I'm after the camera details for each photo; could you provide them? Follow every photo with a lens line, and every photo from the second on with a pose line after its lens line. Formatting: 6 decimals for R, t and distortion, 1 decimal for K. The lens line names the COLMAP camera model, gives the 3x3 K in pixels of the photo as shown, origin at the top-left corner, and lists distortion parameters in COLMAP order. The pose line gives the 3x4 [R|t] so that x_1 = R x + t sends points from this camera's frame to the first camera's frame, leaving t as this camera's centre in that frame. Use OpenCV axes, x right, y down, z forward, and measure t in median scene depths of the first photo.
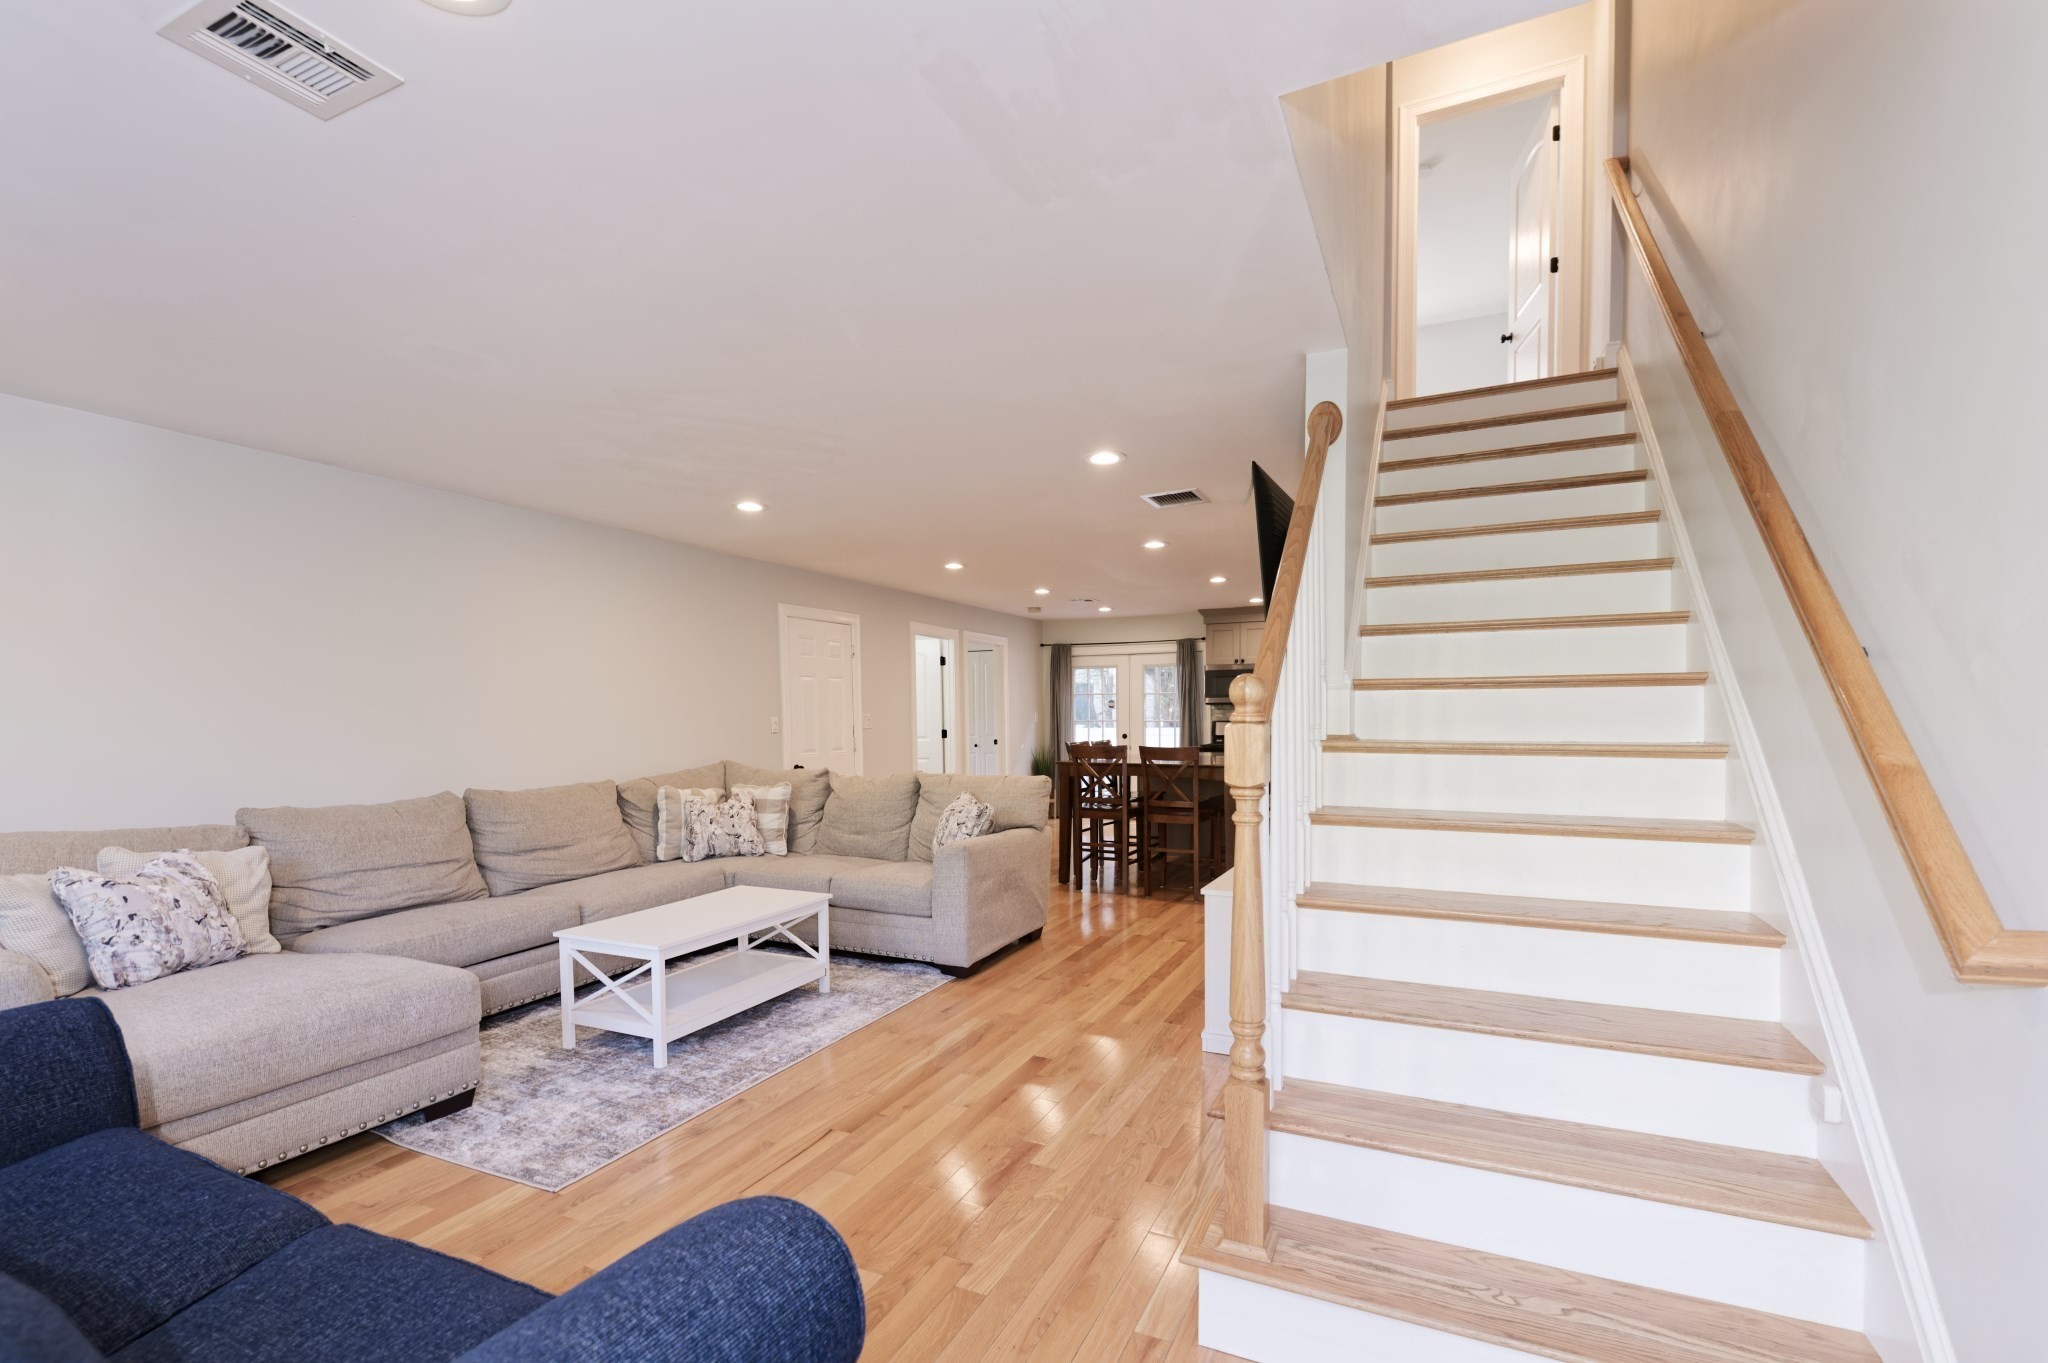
lens RADIAL K [[895.8, 0, 1036.0], [0, 895.8, 753.6], [0, 0, 1]] dist [0.000774, -0.000267]
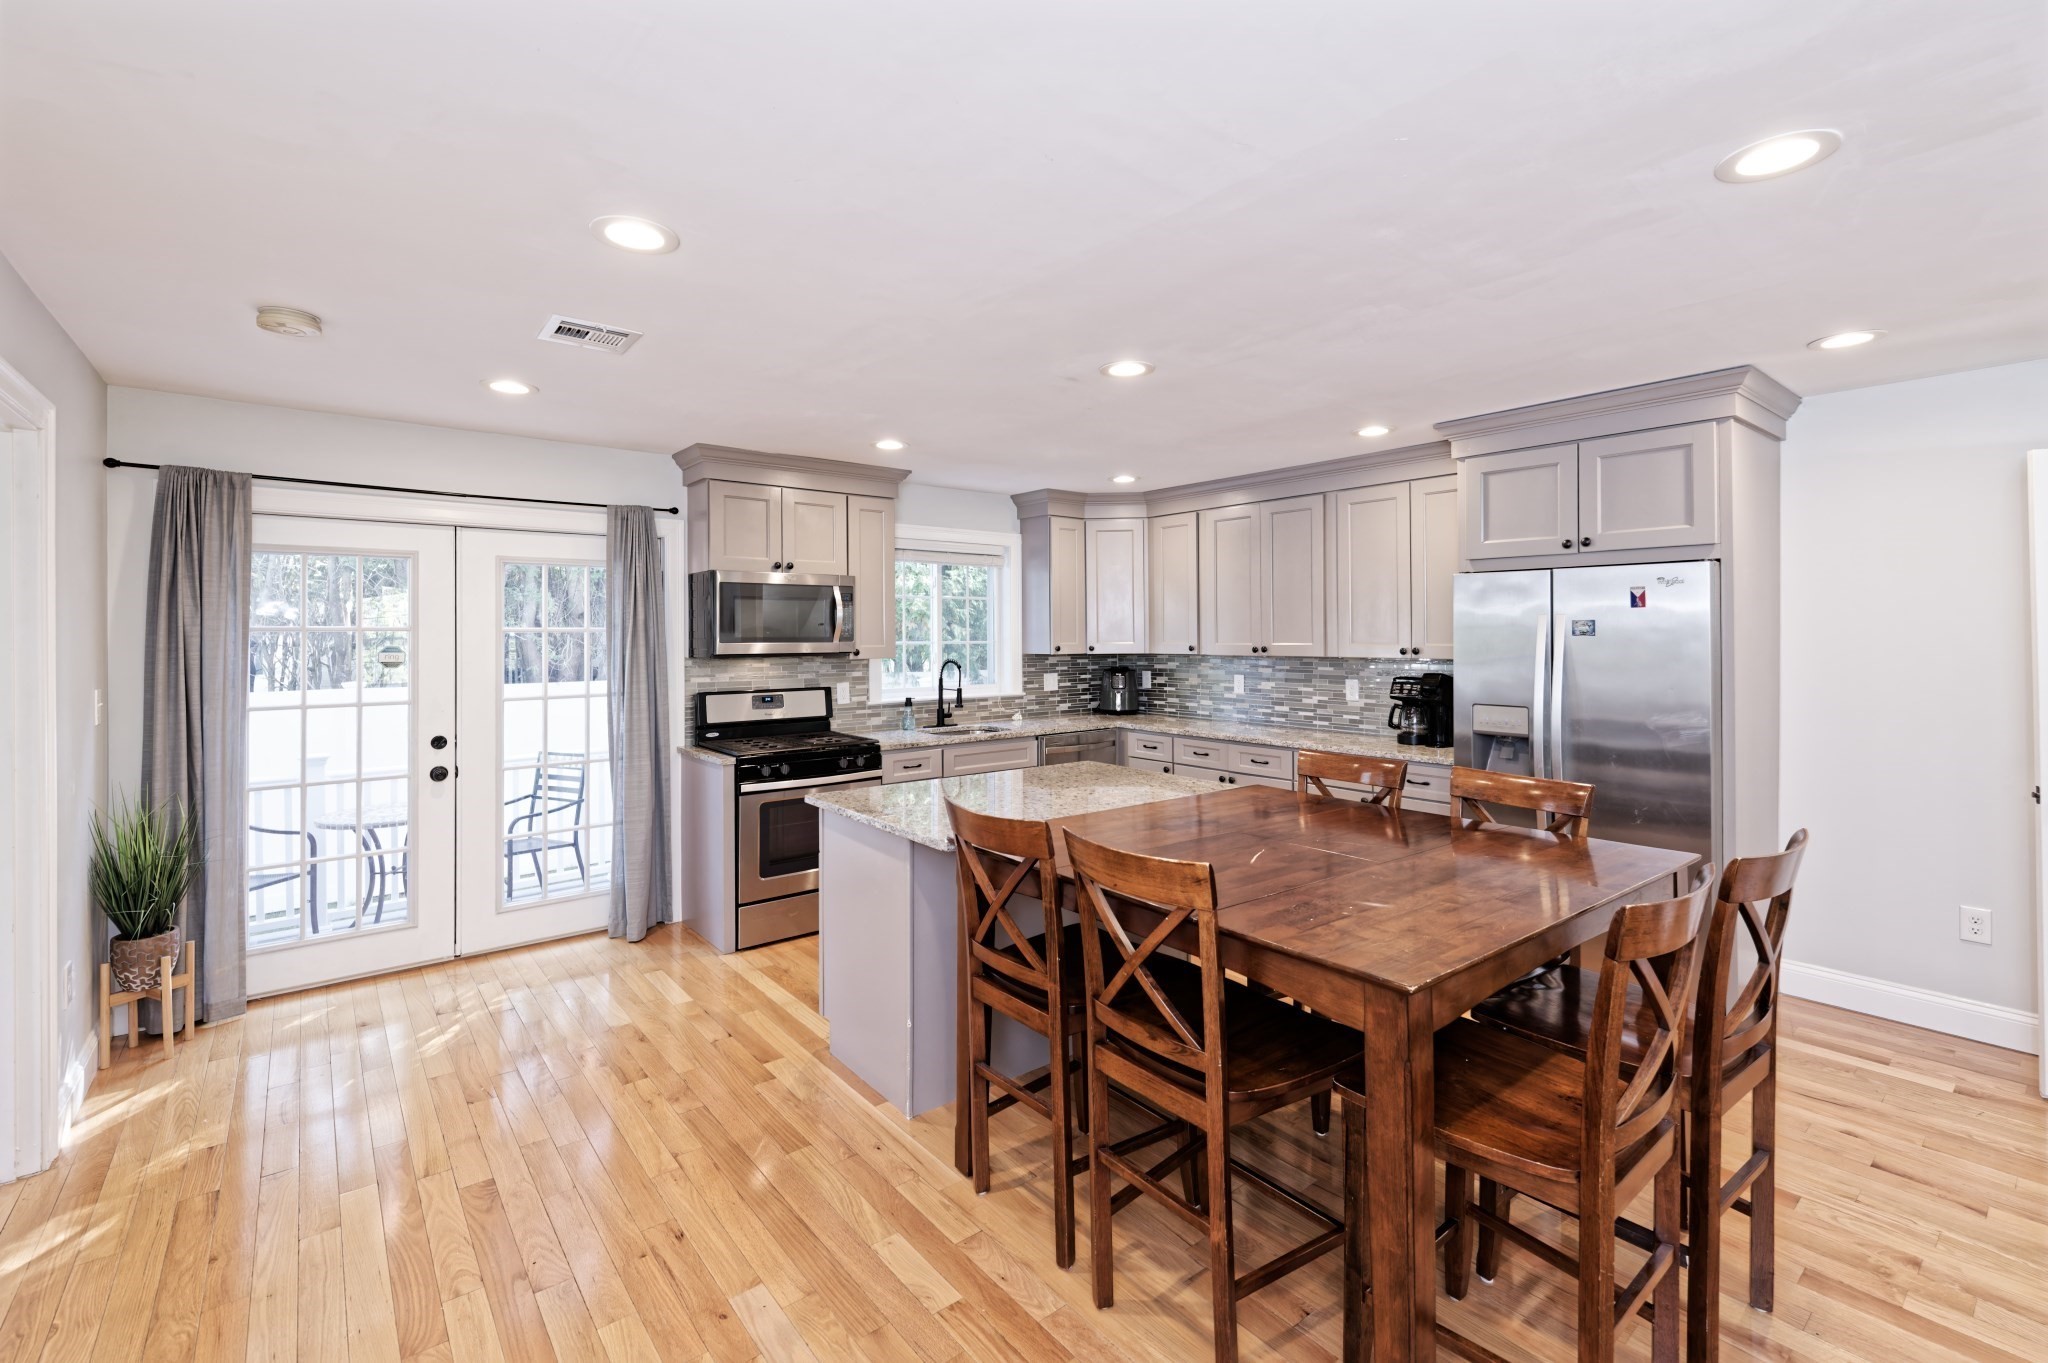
lens RADIAL K [[892.6, 0, 1029.4], [0, 892.6, 624.0], [0, 0, 1]] dist [-0.000976, 0.000291]
pose [[0.434455, 0.017645, 0.900521, -0.309552], [0.039961, 0.998446, -0.038843, -0.104532], [-0.899806, 0.052861, 0.433075, 1.445069]]
